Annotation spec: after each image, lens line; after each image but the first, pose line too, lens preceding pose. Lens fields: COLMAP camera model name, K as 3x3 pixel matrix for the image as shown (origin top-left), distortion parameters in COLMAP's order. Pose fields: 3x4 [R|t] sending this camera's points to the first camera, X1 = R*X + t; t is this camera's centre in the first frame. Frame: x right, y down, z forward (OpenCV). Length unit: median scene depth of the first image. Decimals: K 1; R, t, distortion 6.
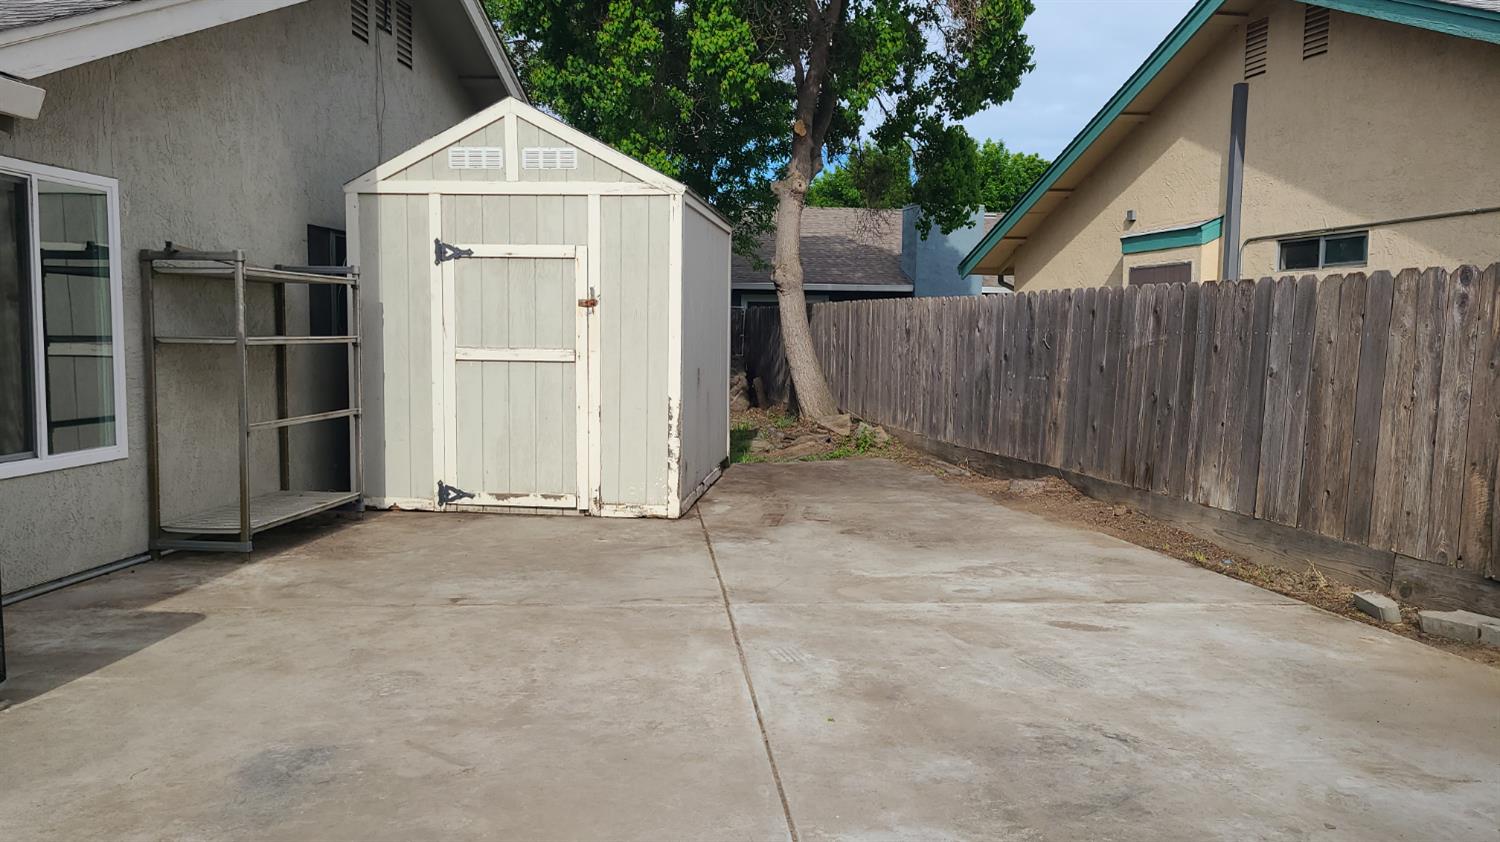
lens RADIAL K [[1119.3, 0, 750.0], [0, 1119.3, 421.0], [0, 0, 1]] dist [0.062800, -0.062393]
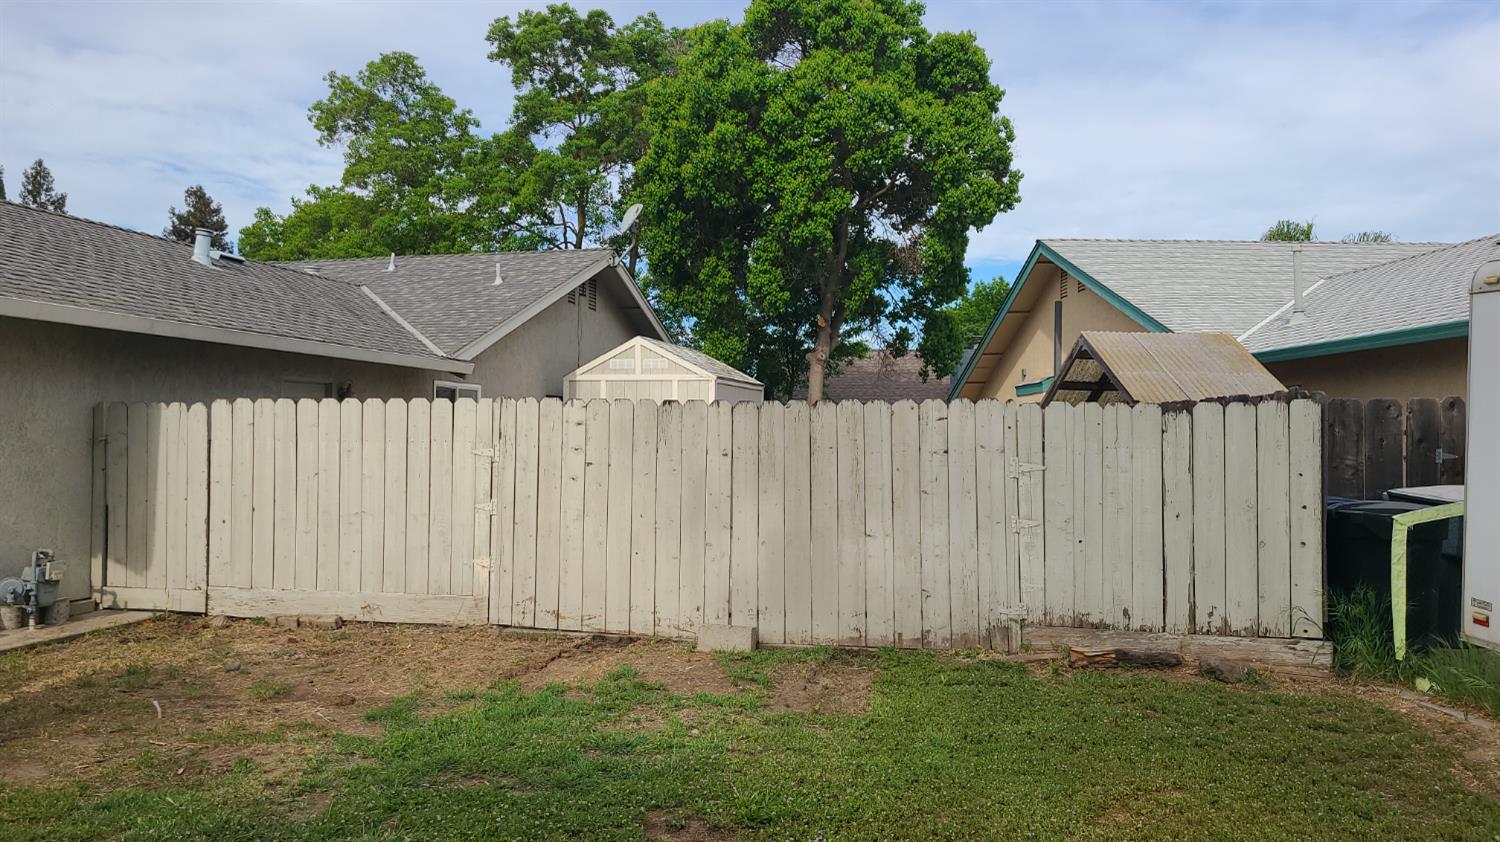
lens RADIAL K [[1119.3, 0, 750.0], [0, 1119.3, 421.0], [0, 0, 1]] dist [0.062800, -0.062393]
pose [[0.989672, -0.008490, -0.143098, 0.276553], [-0.006535, 0.994535, -0.104198, 0.087477], [0.143201, 0.104057, 0.984208, -0.965287]]
